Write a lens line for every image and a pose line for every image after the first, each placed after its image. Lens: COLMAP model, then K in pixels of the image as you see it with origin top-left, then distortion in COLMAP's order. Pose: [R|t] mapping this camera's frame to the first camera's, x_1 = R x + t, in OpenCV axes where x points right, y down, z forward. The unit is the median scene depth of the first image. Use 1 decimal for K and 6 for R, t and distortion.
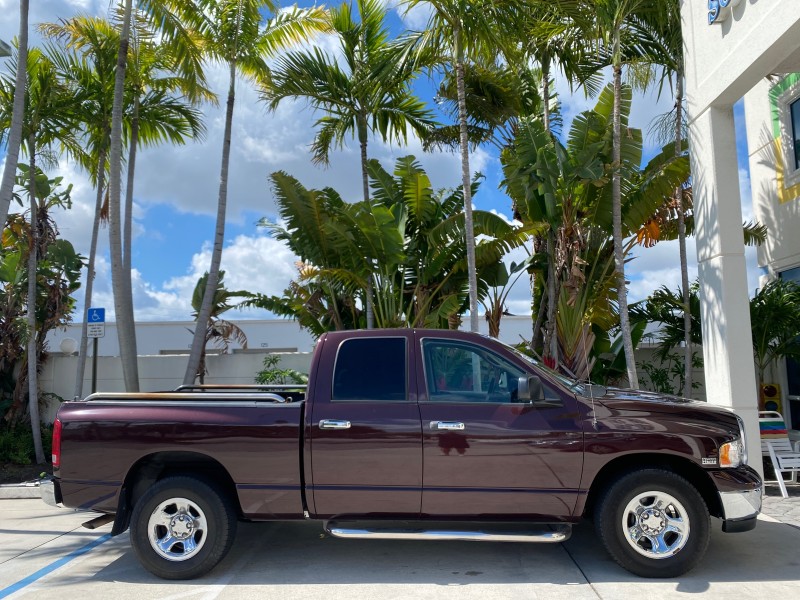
lens RADIAL K [[617.0, 0, 394.5], [0, 617.0, 298.3], [0, 0, 1]] dist [0.019809, -0.023305]
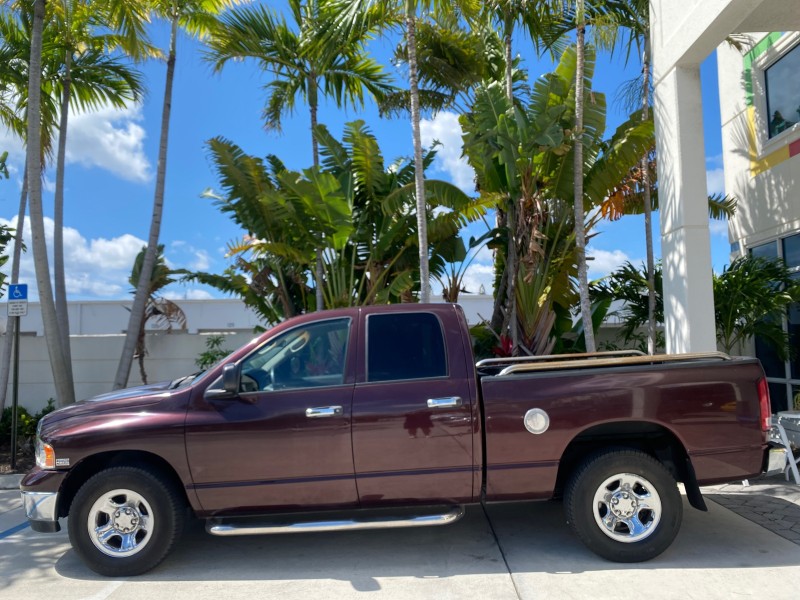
lens RADIAL K [[617.0, 0, 394.4], [0, 617.0, 299.8], [0, 0, 1]] dist [0.019809, -0.023305]
pose [[0.999653, 0.001579, 0.026284, 0.049328], [-0.002500, 0.999383, 0.035023, 0.005246], [-0.026213, -0.035076, 0.999041, 0.057365]]
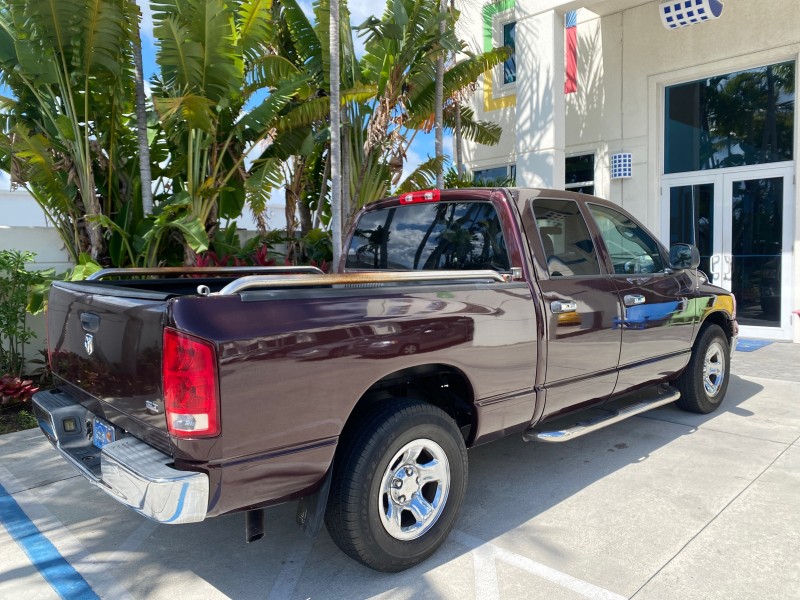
lens RADIAL K [[617.0, 0, 400.5], [0, 617.0, 293.3], [0, 0, 1]] dist [0.019809, -0.023305]
pose [[0.671511, -0.047279, 0.739485, -0.371885], [-0.075470, 0.988409, 0.131726, 0.046929], [-0.737141, -0.144265, 0.660160, 0.294482]]
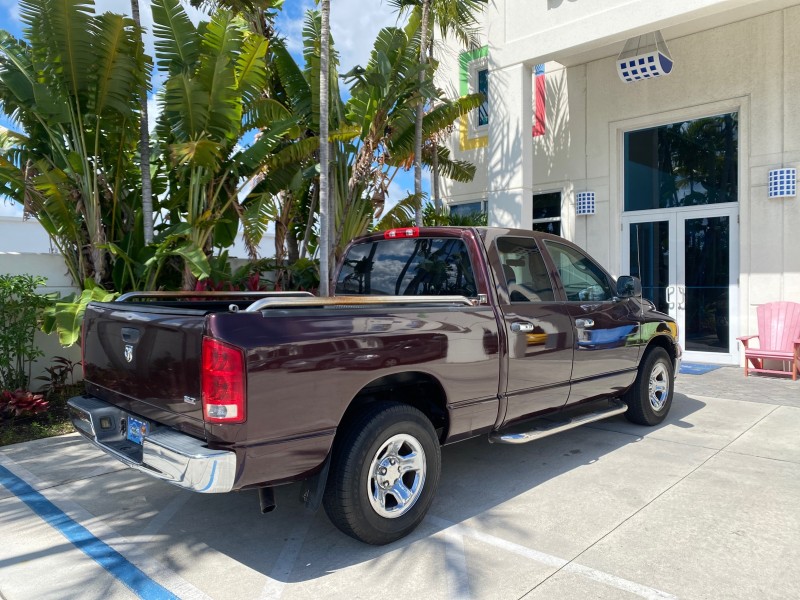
lens RADIAL K [[617.0, 0, 398.0], [0, 617.0, 295.1], [0, 0, 1]] dist [0.019809, -0.023305]
pose [[0.647540, -0.008716, 0.761982, -0.422842], [-0.088090, 0.992375, 0.086211, 0.043400], [-0.756923, -0.122948, 0.641835, 0.255112]]
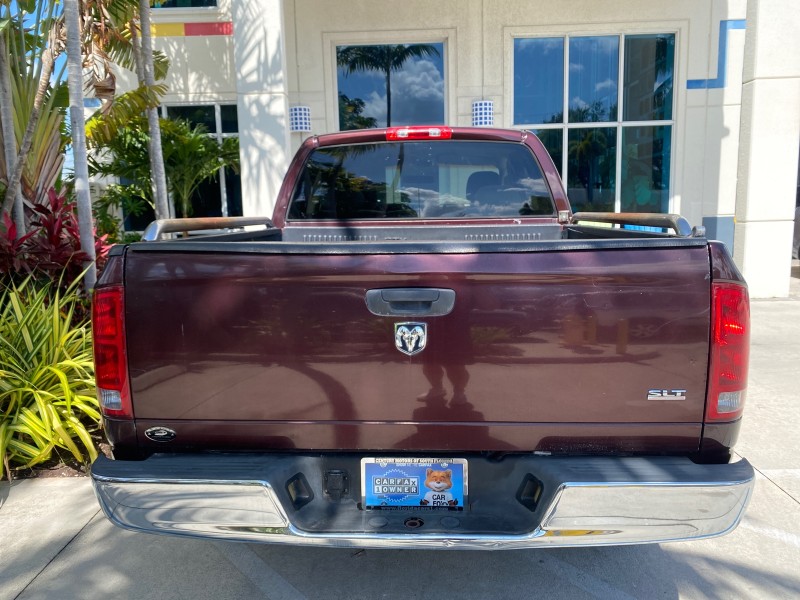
lens RADIAL K [[617.0, 0, 398.1], [0, 617.0, 294.3], [0, 0, 1]] dist [0.019809, -0.023305]
pose [[-0.046488, -0.134190, 0.989865, -0.423665], [-0.091544, 0.987338, 0.129548, 0.084035], [-0.994715, -0.084593, -0.058183, 0.592884]]
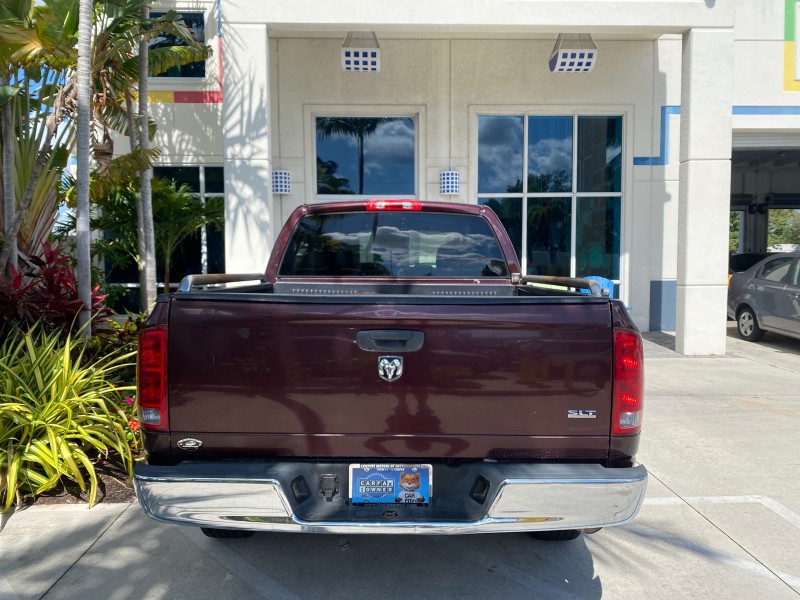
lens RADIAL K [[617.0, 0, 399.0], [0, 617.0, 295.2], [0, 0, 1]] dist [0.019809, -0.023305]
pose [[-0.097820, -0.045348, 0.994170, -0.478207], [-0.111678, 0.993152, 0.034313, 0.083244], [-0.988918, -0.107671, -0.102215, 0.600999]]
